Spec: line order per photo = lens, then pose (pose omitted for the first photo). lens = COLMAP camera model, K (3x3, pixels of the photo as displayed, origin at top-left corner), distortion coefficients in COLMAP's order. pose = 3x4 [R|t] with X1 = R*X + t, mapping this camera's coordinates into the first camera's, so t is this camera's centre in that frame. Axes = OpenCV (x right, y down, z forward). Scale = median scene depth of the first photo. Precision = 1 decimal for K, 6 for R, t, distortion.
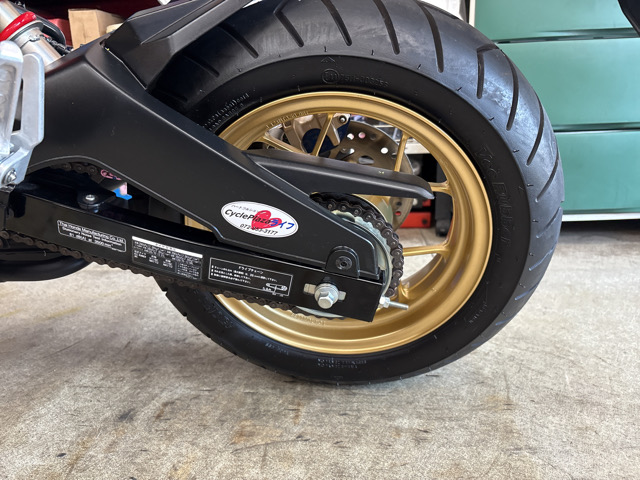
lens RADIAL K [[490.5, 0, 318.5], [0, 490.5, 242.1], [0, 0, 1]] dist [0.022828, -0.034898]
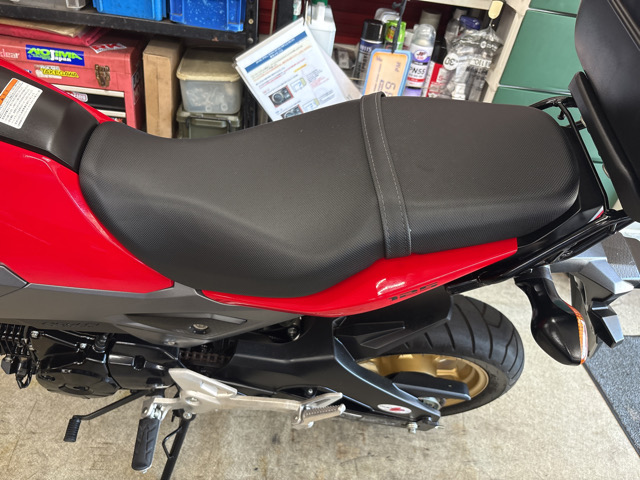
lens RADIAL K [[490.5, 0, 317.3], [0, 490.5, 240.3], [0, 0, 1]] dist [0.022828, -0.034898]
pose [[0.975854, 0.054718, 0.211461, -0.675350], [-0.127382, 0.929005, 0.347452, -1.024364], [-0.177436, -0.365999, 0.913543, -0.459946]]
